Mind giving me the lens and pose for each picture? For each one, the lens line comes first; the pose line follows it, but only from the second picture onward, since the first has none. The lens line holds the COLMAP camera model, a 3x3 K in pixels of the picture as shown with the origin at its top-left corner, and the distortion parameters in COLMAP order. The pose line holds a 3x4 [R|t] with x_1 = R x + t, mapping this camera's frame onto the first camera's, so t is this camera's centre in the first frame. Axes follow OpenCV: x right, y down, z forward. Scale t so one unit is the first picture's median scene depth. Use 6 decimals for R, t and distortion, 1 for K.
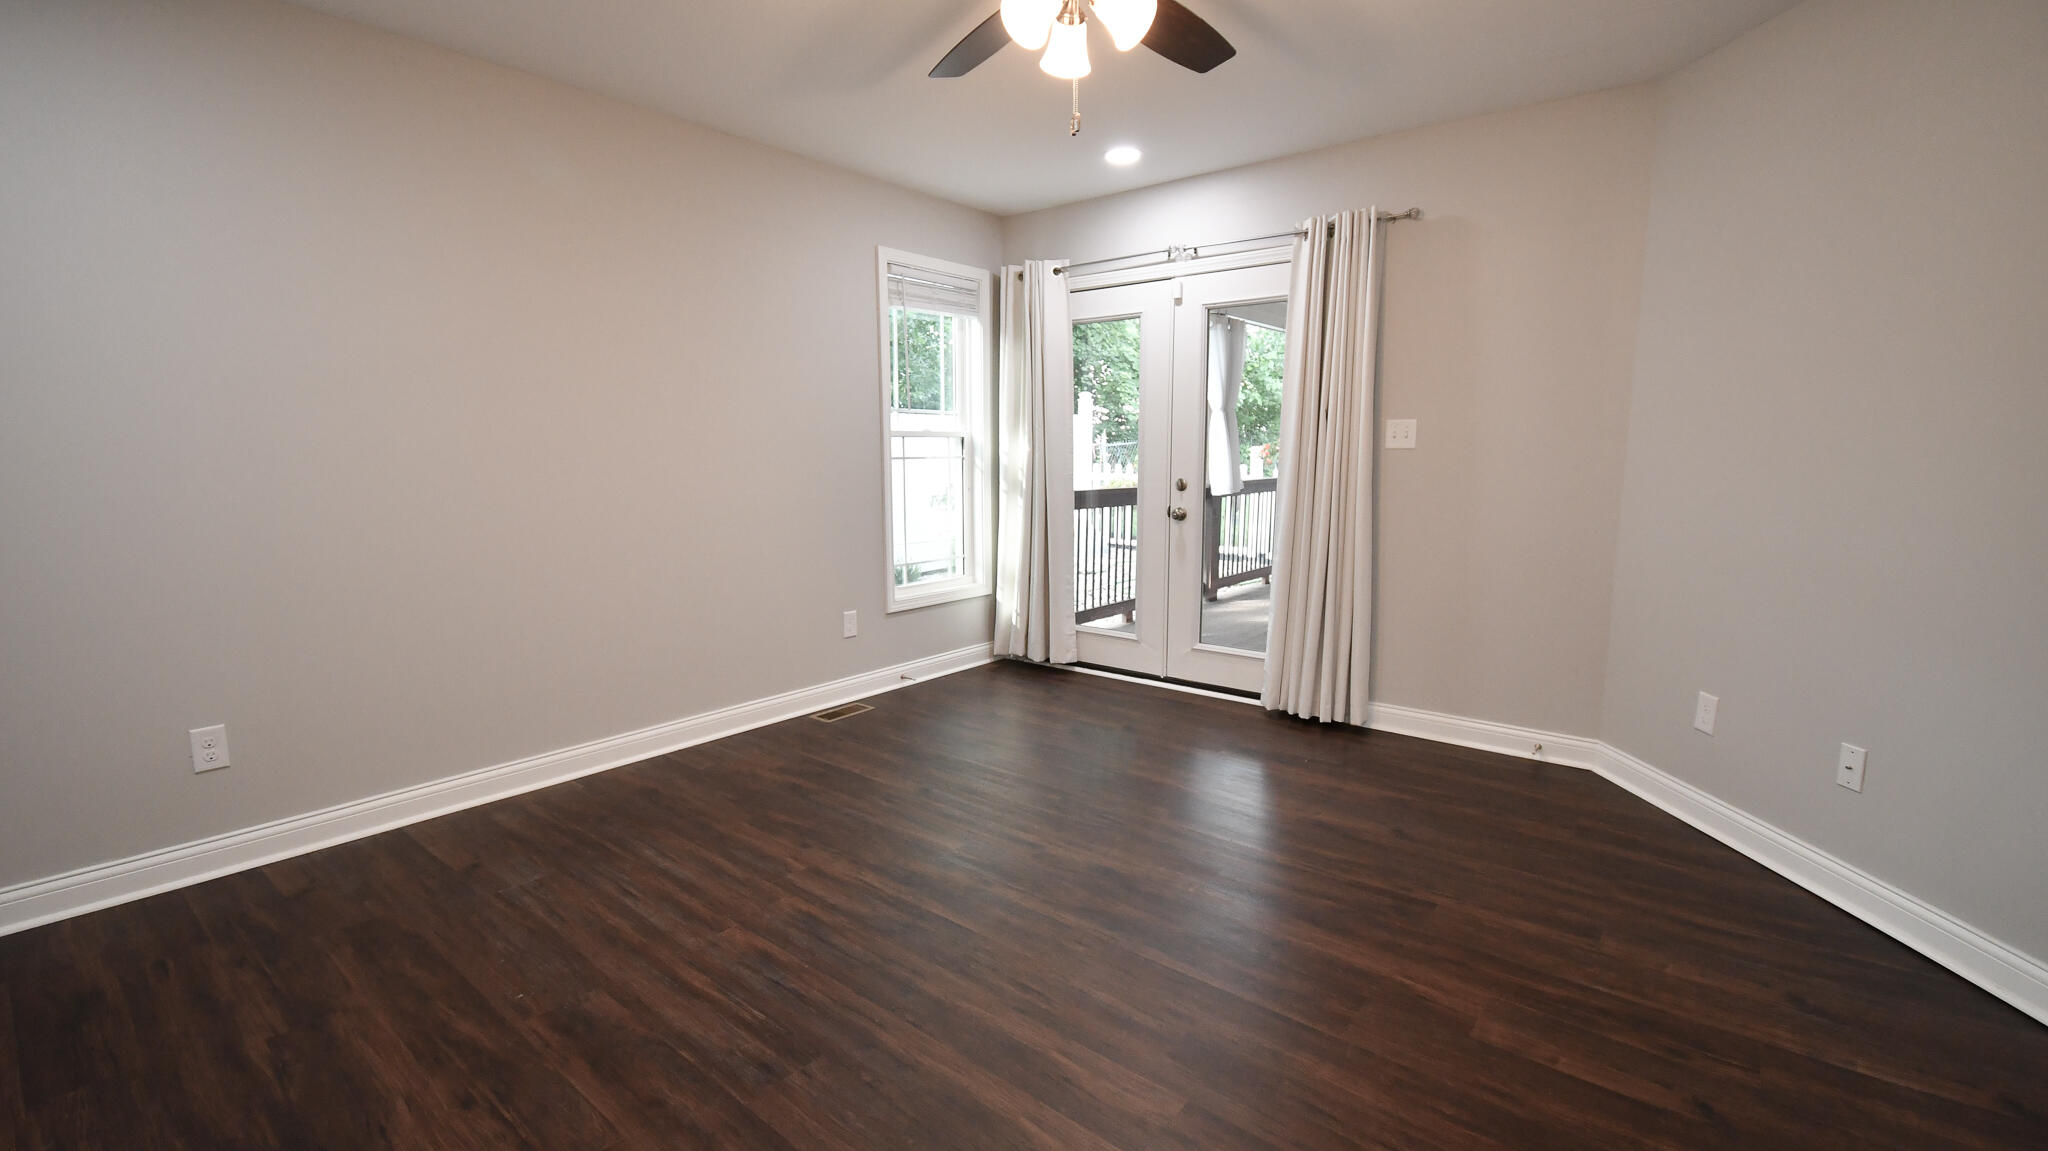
lens RADIAL K [[901.2, 0, 1012.8], [0, 901.2, 565.3], [0, 0, 1]] dist [0.015483, -0.021729]
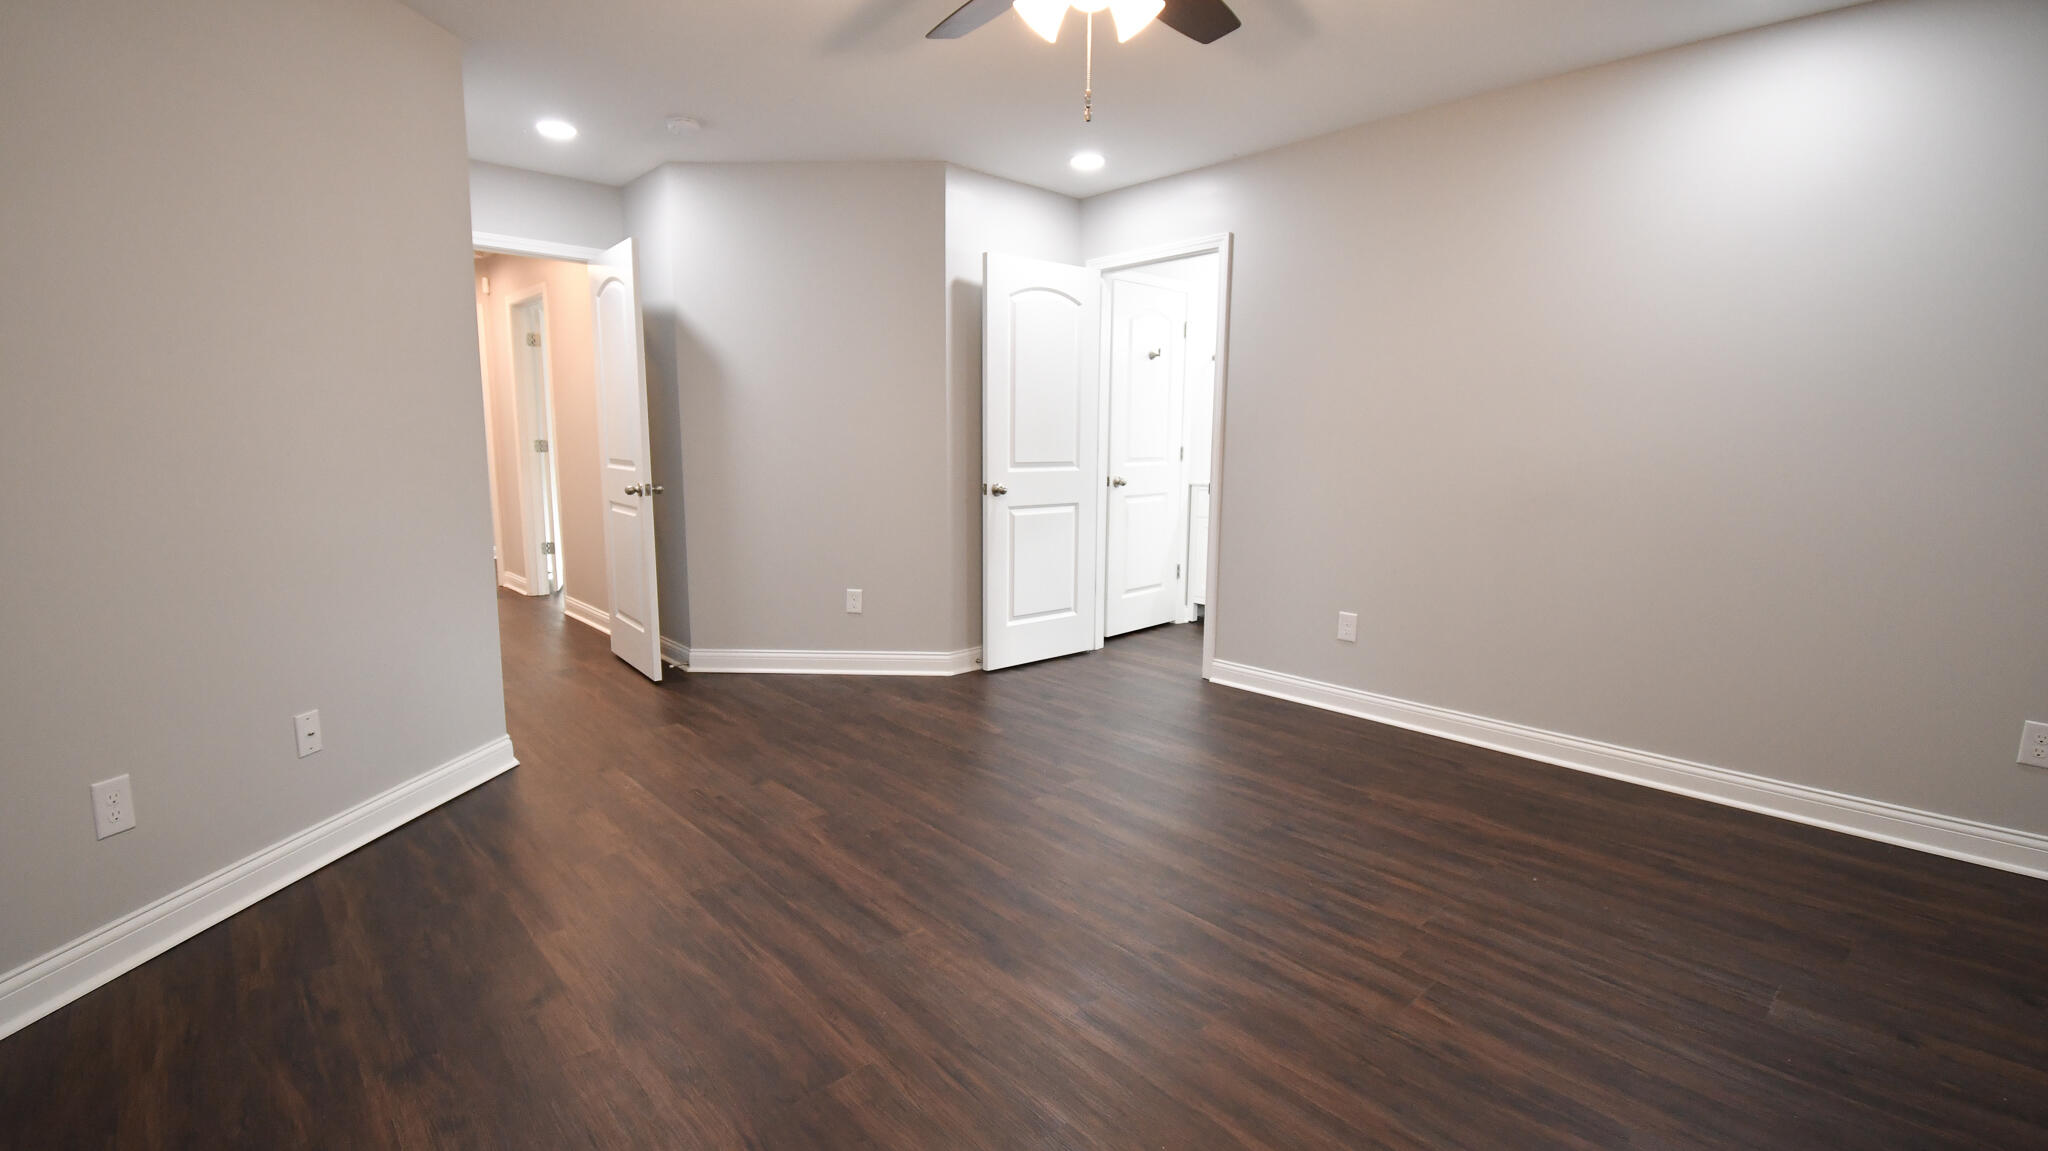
lens RADIAL K [[900.1, 0, 1009.4], [0, 900.1, 572.8], [0, 0, 1]] dist [0.022826, -0.026588]
pose [[-0.989411, -0.026318, 0.142733, -0.002438], [0.013517, 0.962440, 0.271159, -0.212612], [-0.144509, 0.270217, -0.951893, 1.714820]]
